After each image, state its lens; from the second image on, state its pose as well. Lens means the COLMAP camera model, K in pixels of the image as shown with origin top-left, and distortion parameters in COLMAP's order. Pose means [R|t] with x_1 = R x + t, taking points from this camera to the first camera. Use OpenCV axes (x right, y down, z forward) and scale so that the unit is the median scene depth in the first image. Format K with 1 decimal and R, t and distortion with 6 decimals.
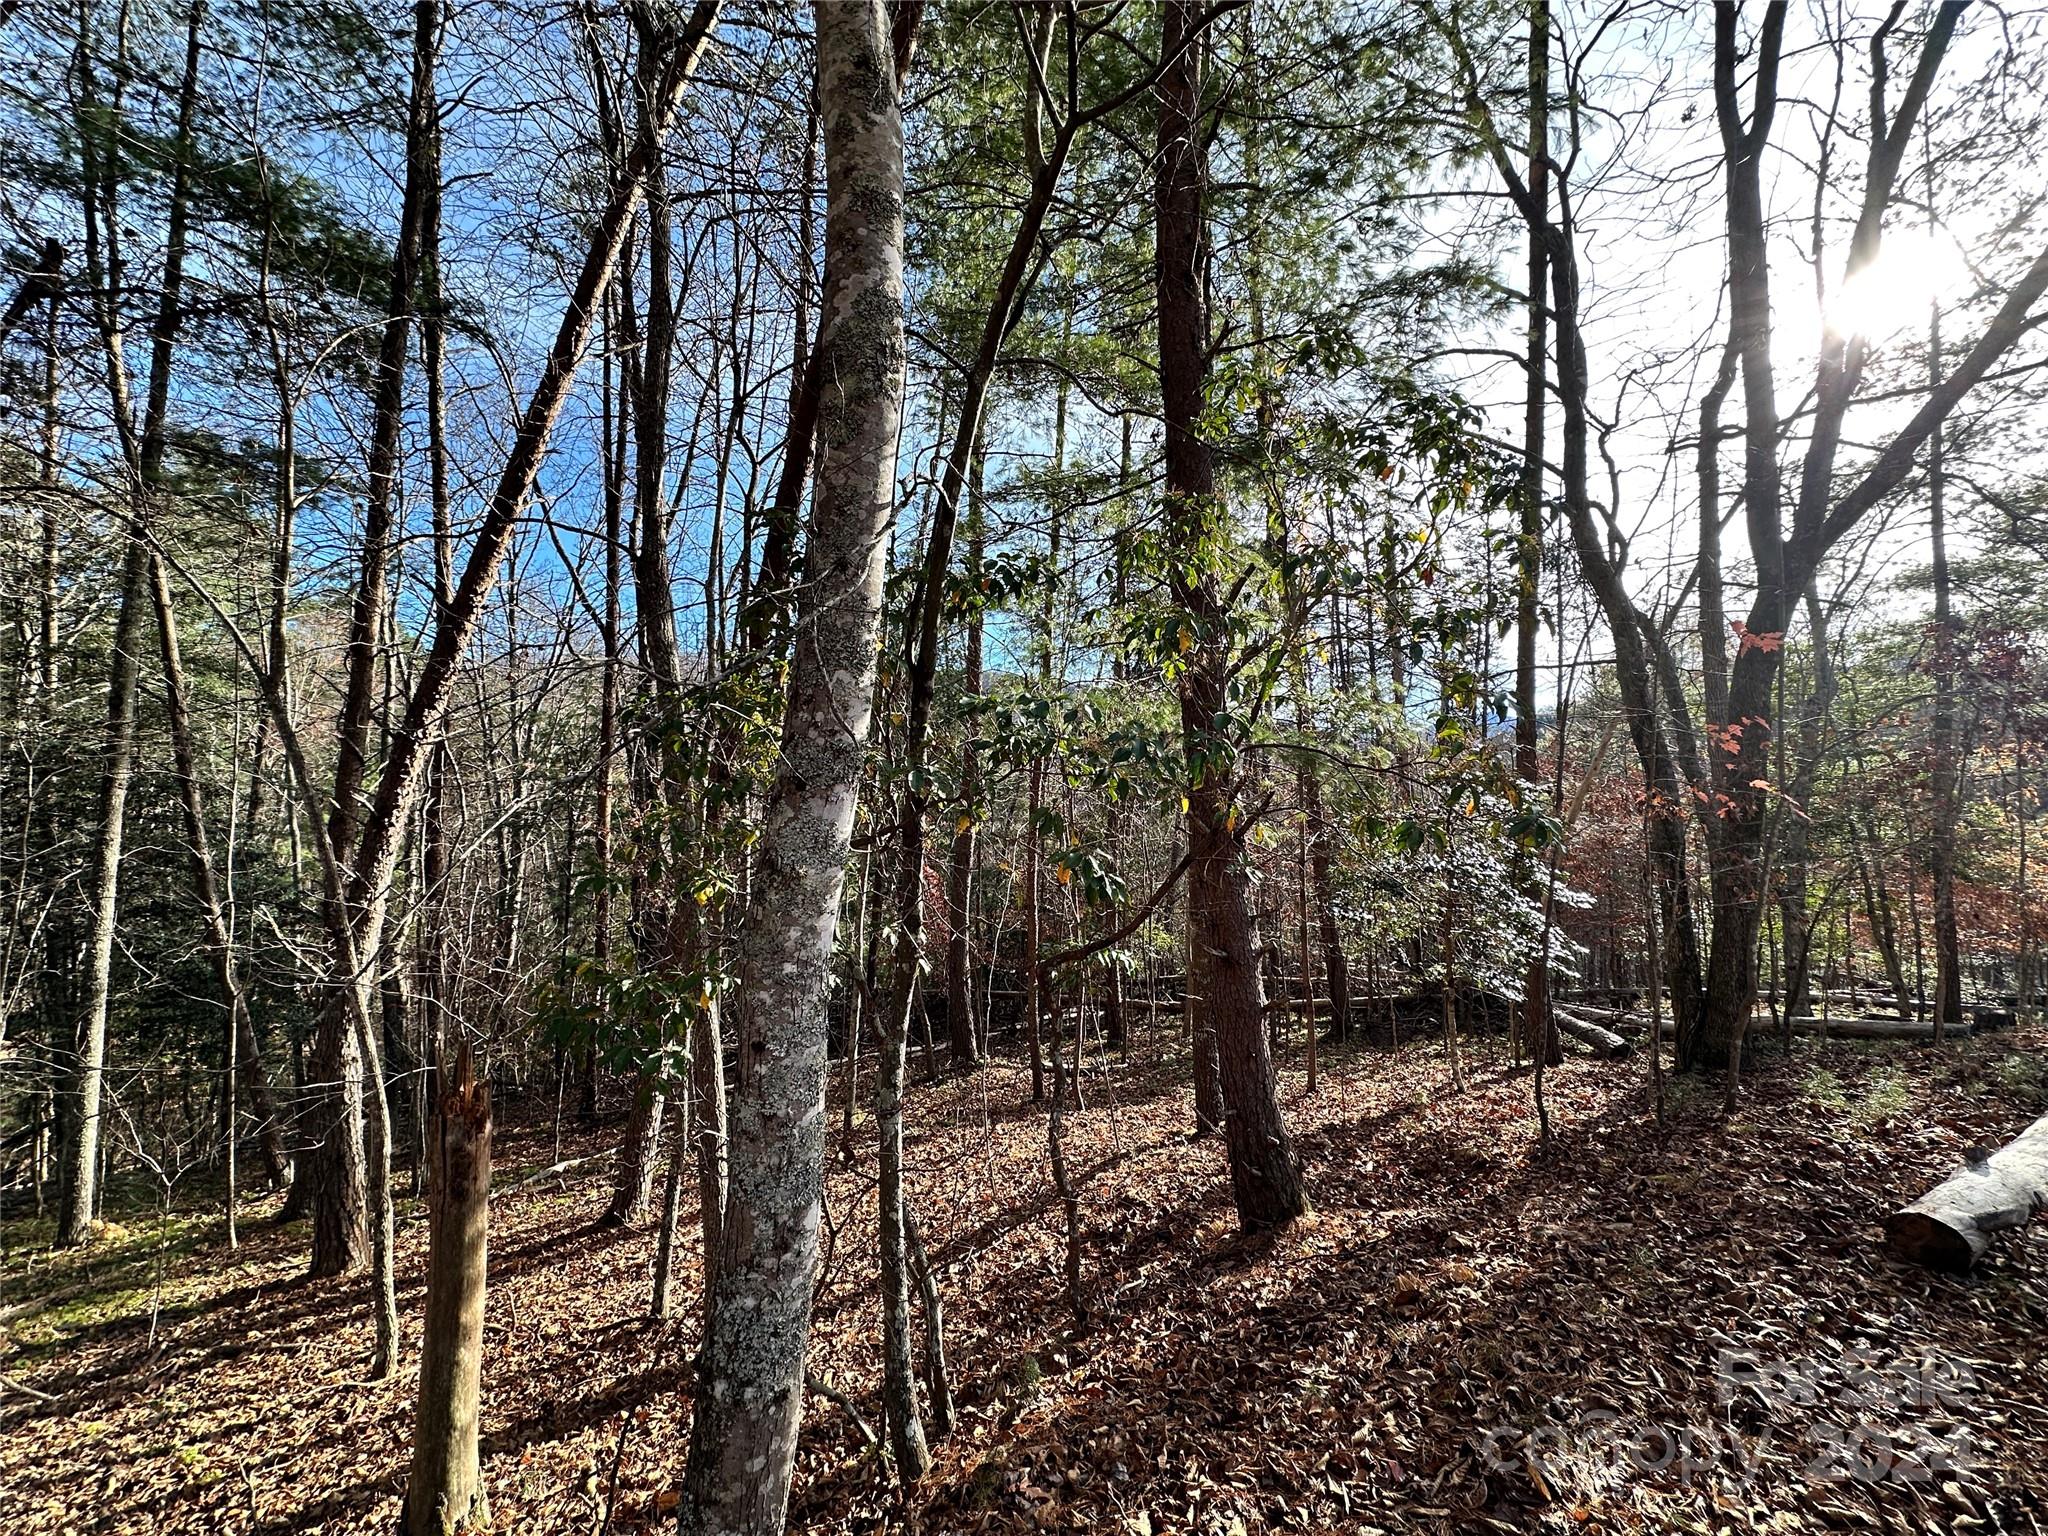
lens RADIAL K [[812.6, 0, 1022.4], [0, 812.6, 770.3], [0, 0, 1]] dist [0.000496, 0.000349]
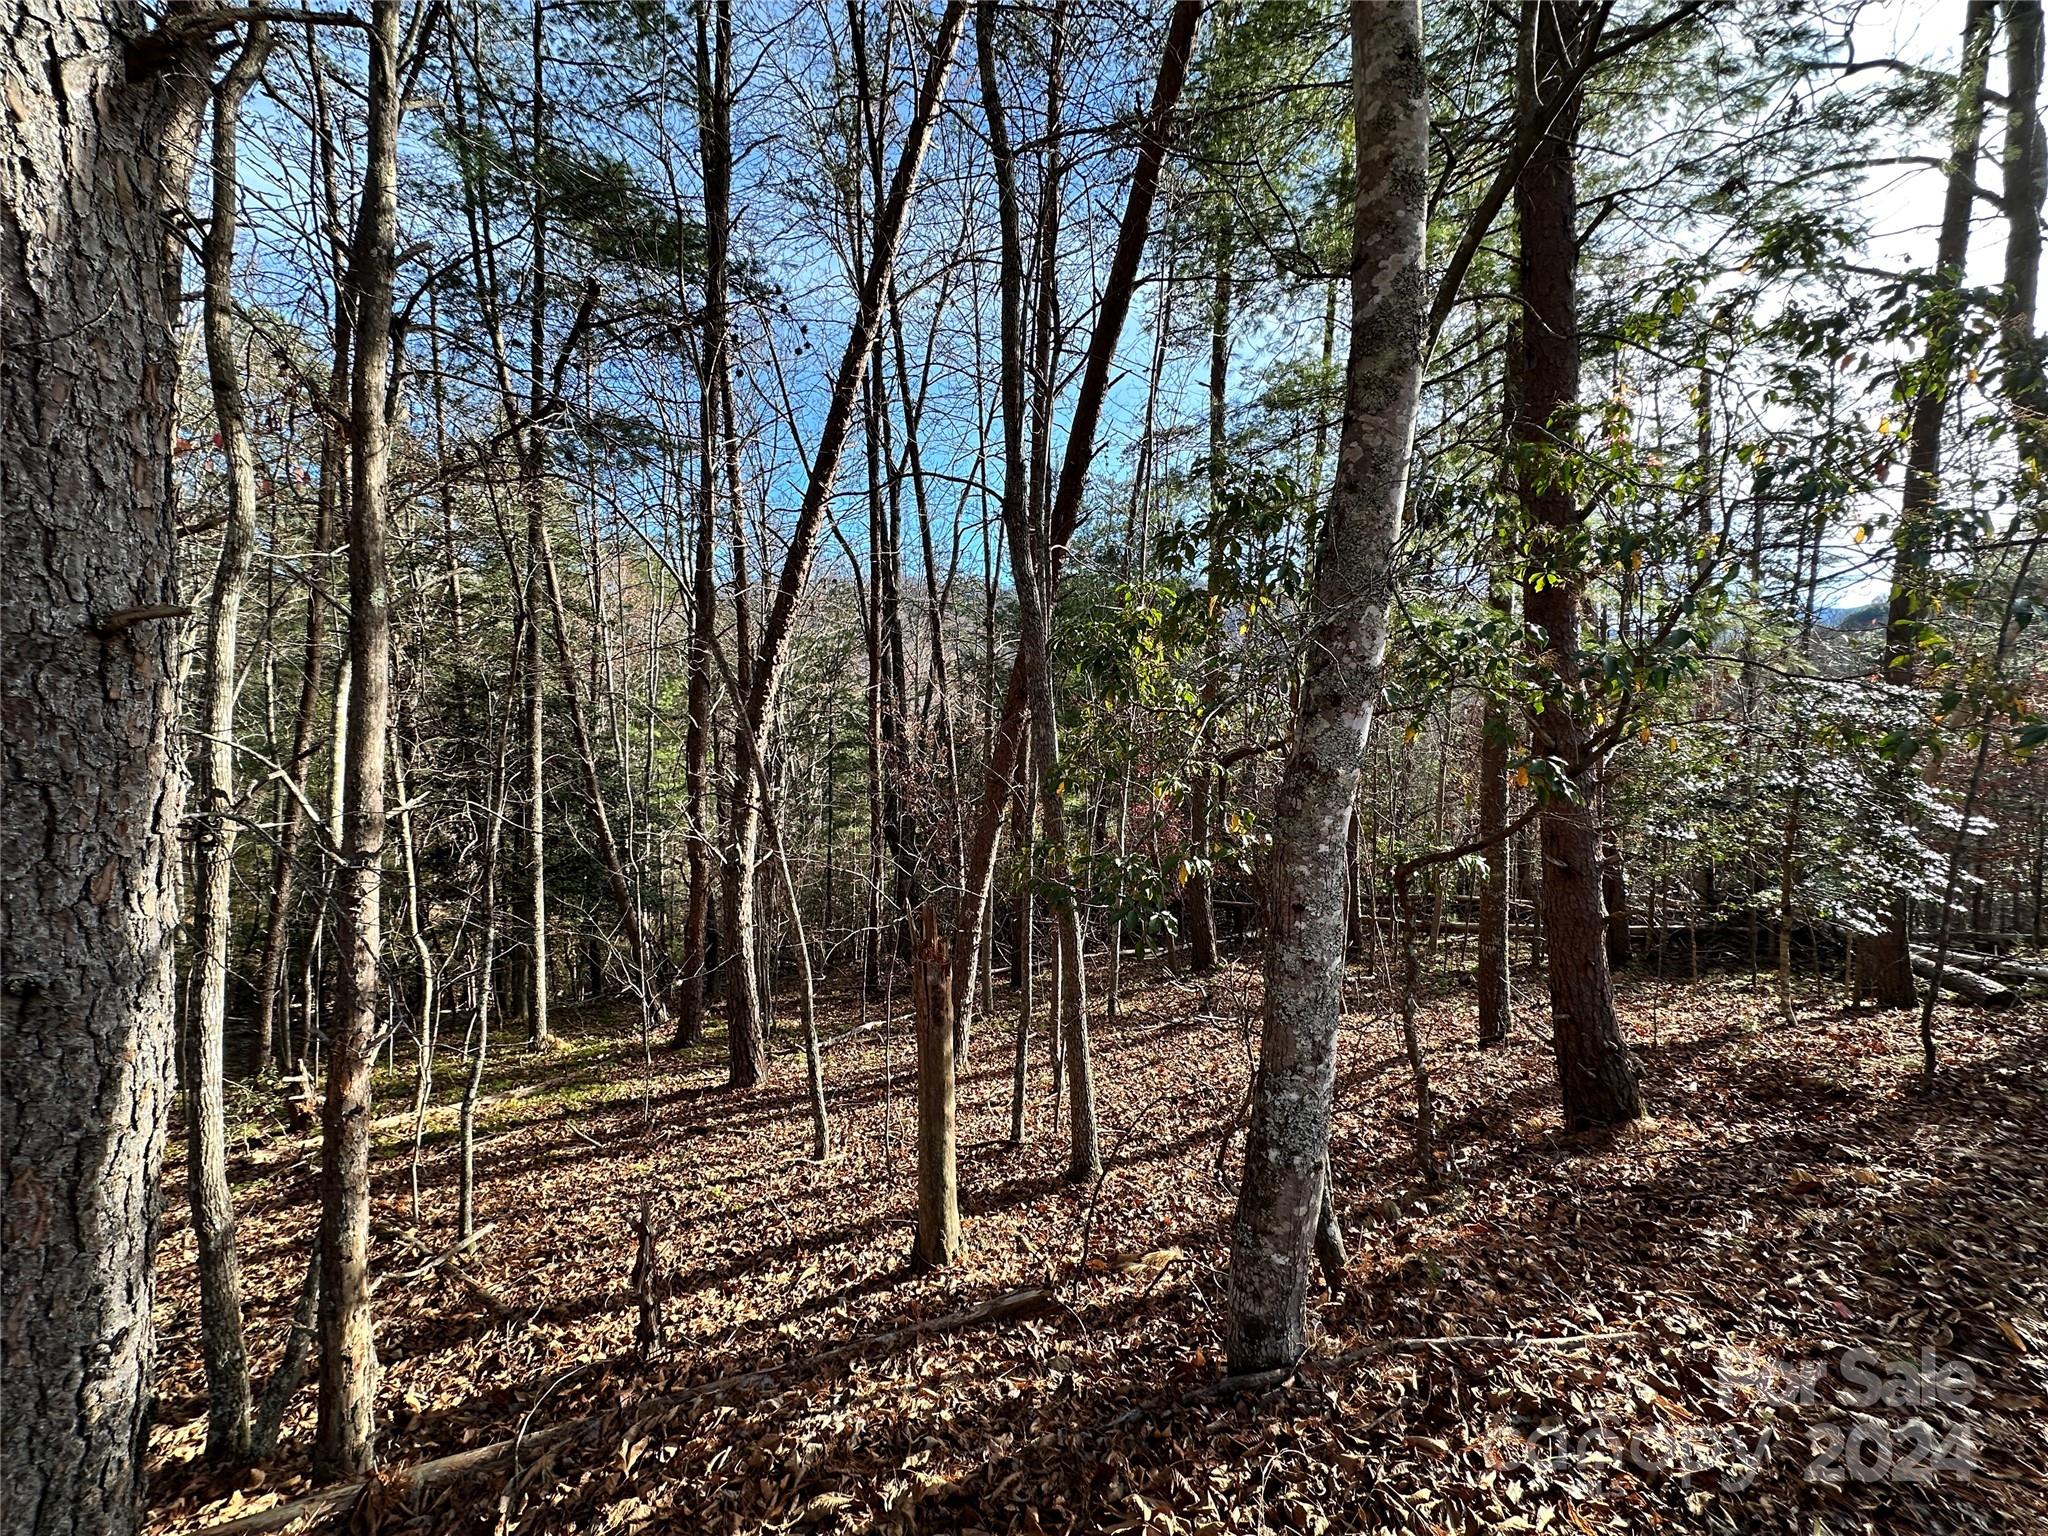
lens RADIAL K [[812.6, 0, 1022.4], [0, 812.6, 770.3], [0, 0, 1]] dist [0.000496, 0.000349]
pose [[0.972883, 0.010415, -0.231064, -0.136237], [0.013933, 0.994533, 0.103491, -0.004032], [0.230879, -0.103904, 0.967419, -0.094262]]
